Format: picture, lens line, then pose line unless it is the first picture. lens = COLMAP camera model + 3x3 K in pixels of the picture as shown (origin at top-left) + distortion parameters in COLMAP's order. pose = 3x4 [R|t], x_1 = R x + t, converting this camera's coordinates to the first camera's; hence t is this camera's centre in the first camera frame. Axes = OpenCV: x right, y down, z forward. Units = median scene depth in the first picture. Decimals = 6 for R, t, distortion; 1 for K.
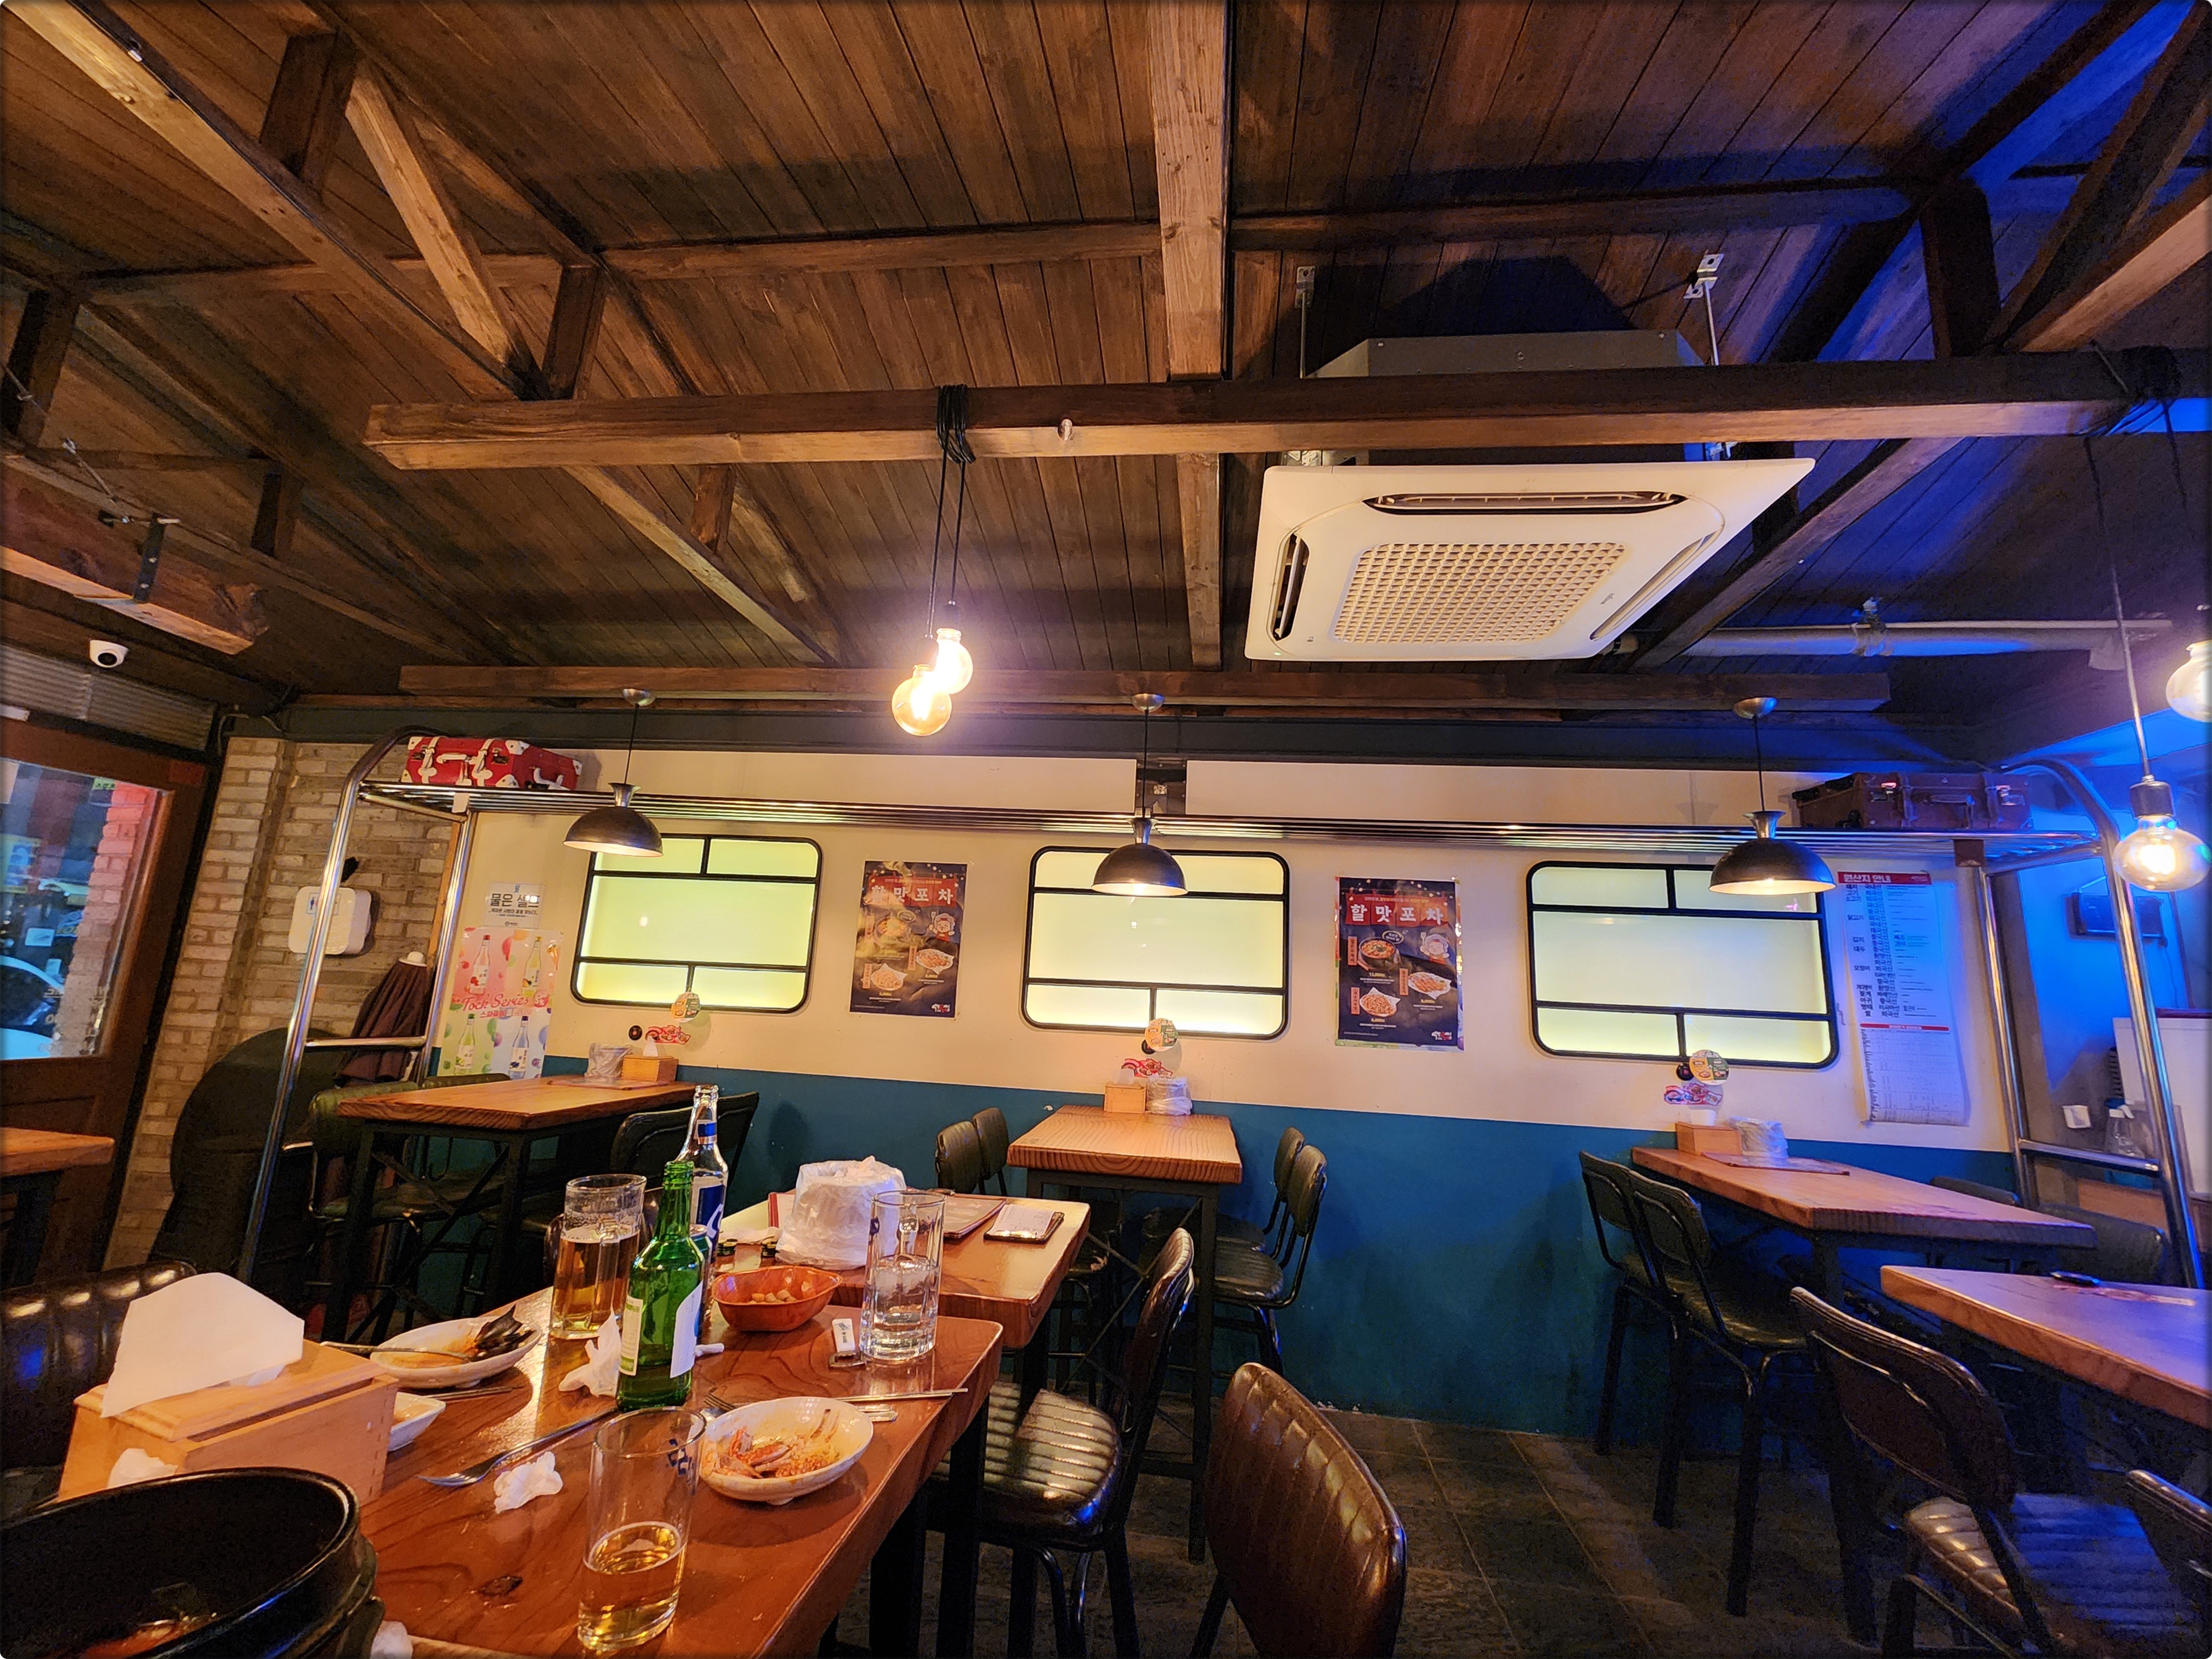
lens RADIAL K [[905.2, 0, 1117.1], [0, 905.2, 828.0], [0, 0, 1]] dist [-0.001438, 0.001101]
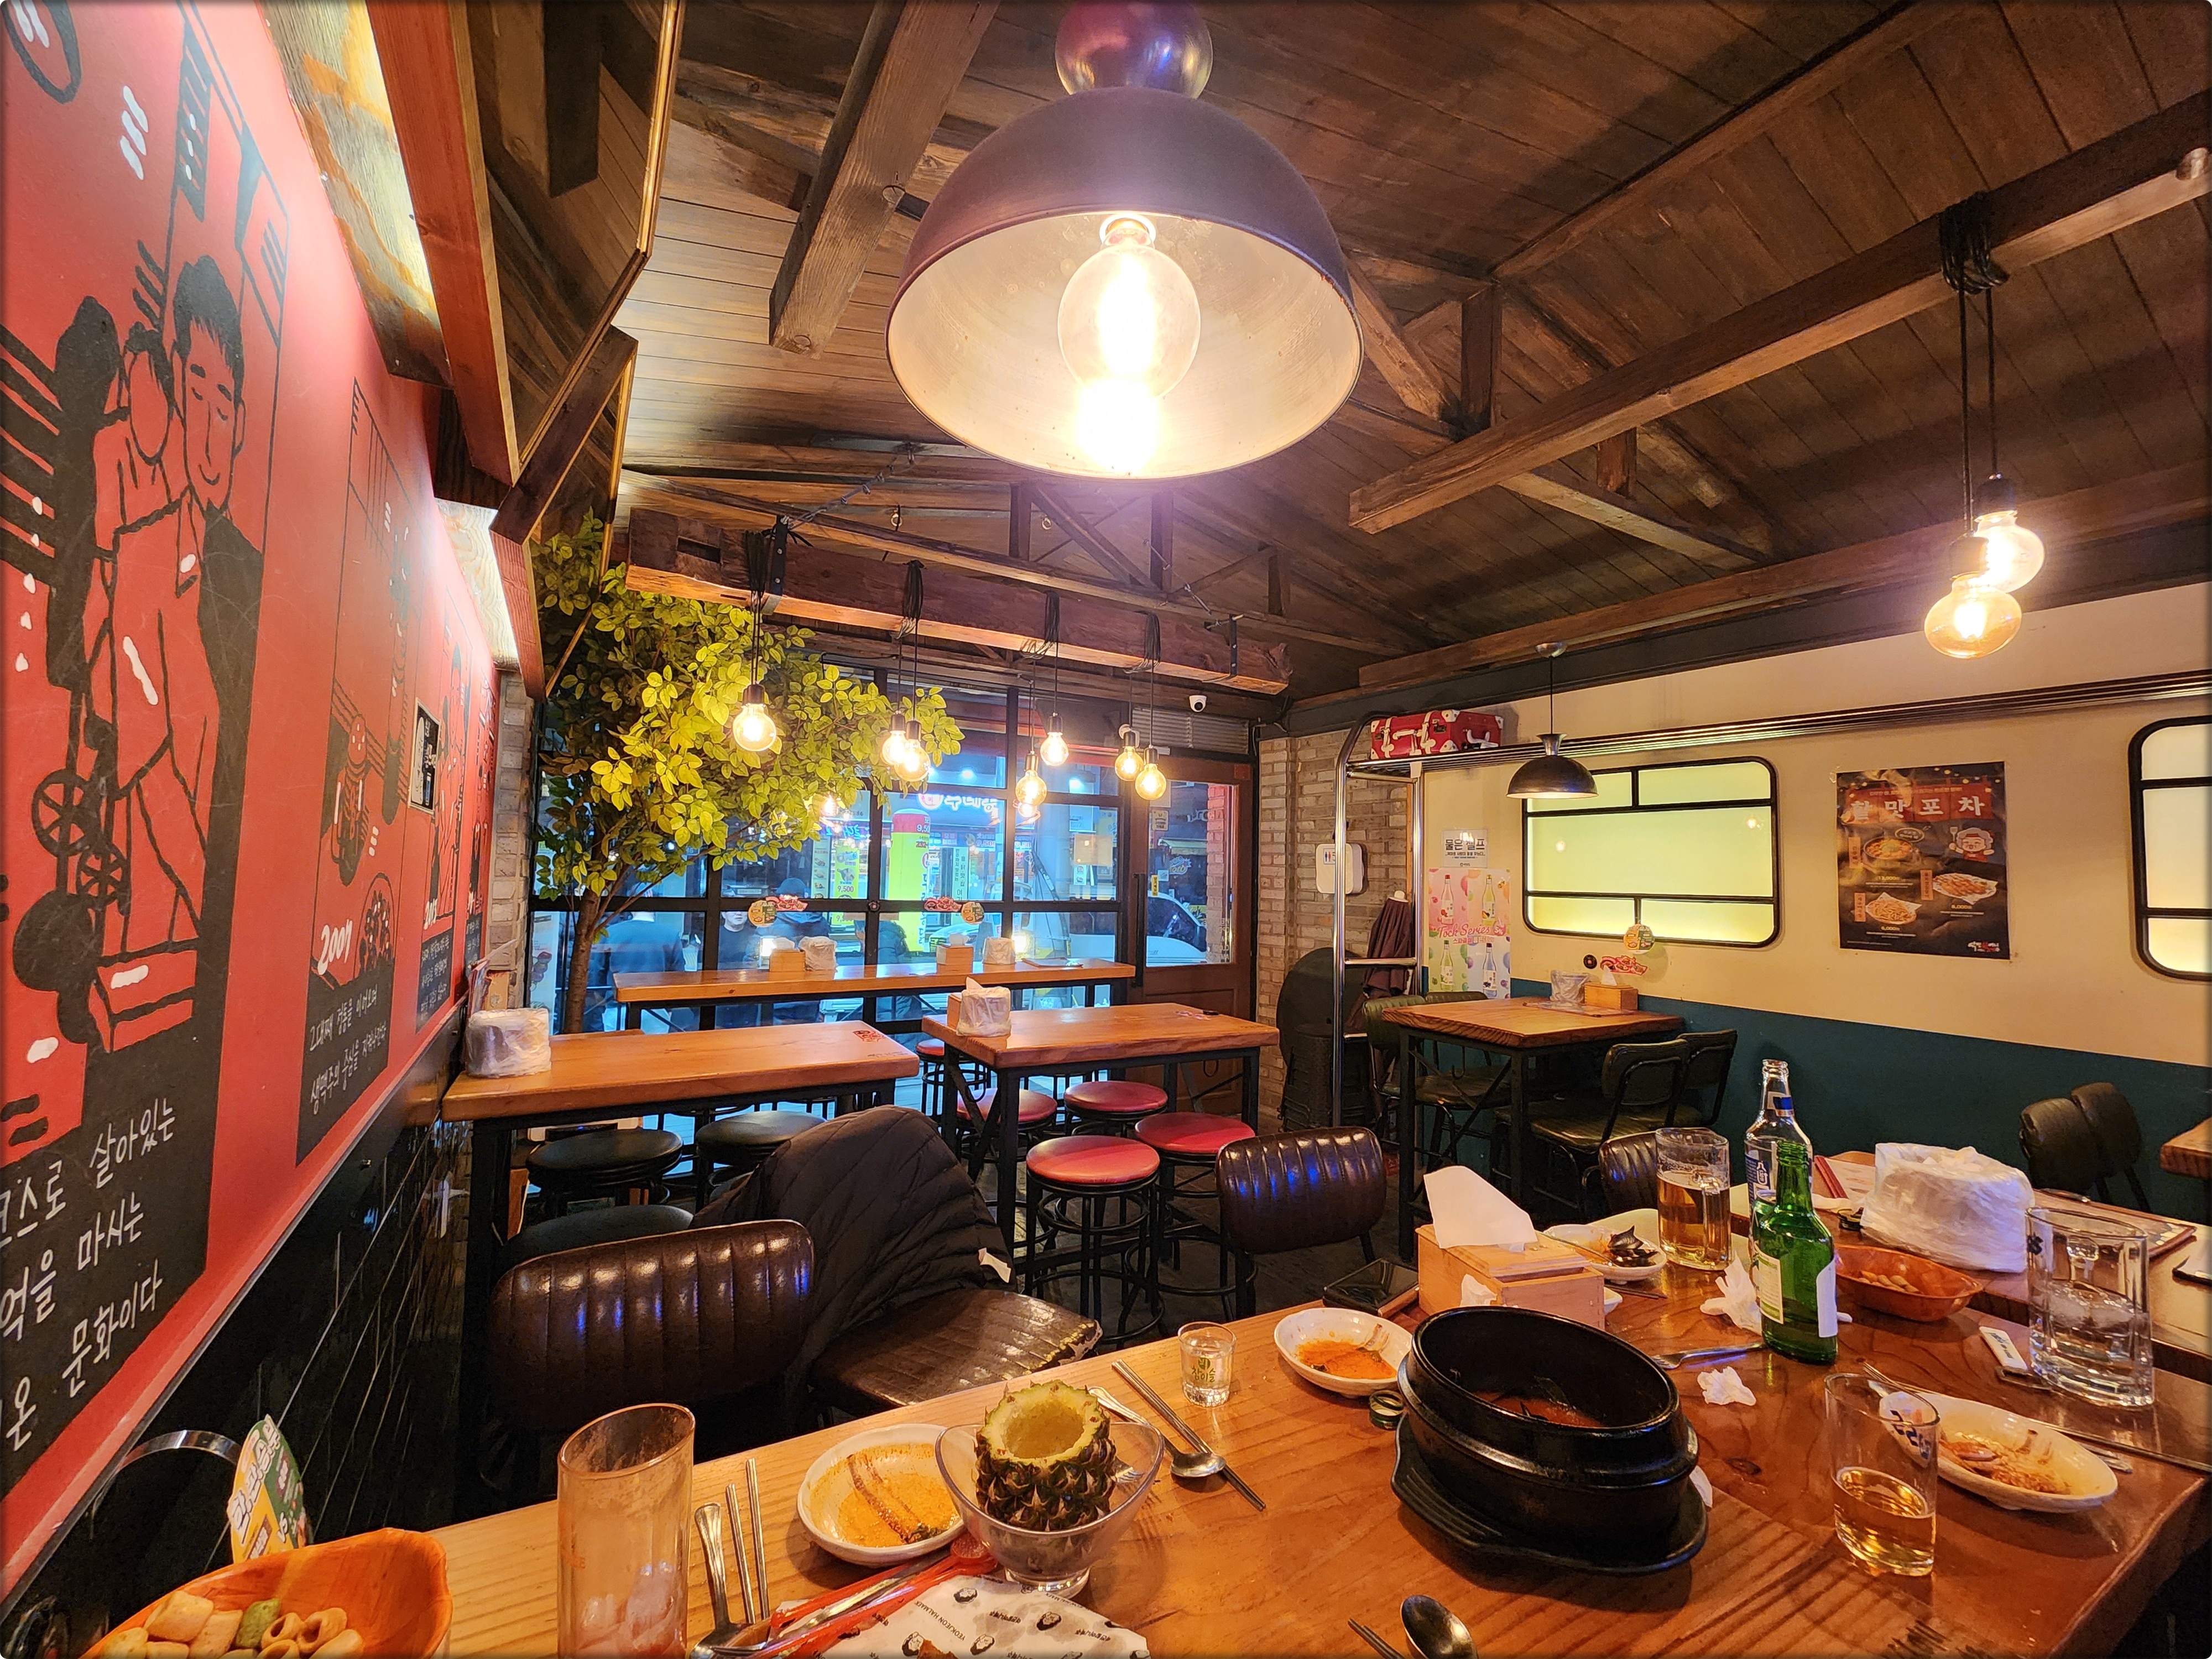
lens RADIAL K [[905.2, 0, 1109.8], [0, 905.2, 826.9], [0, 0, 1]] dist [-0.001438, 0.001101]
pose [[0.607546, -0.079250, -0.790321, -0.082965], [0.156844, 0.987388, 0.021559, -0.137317], [0.778645, -0.137055, 0.612313, -0.218786]]
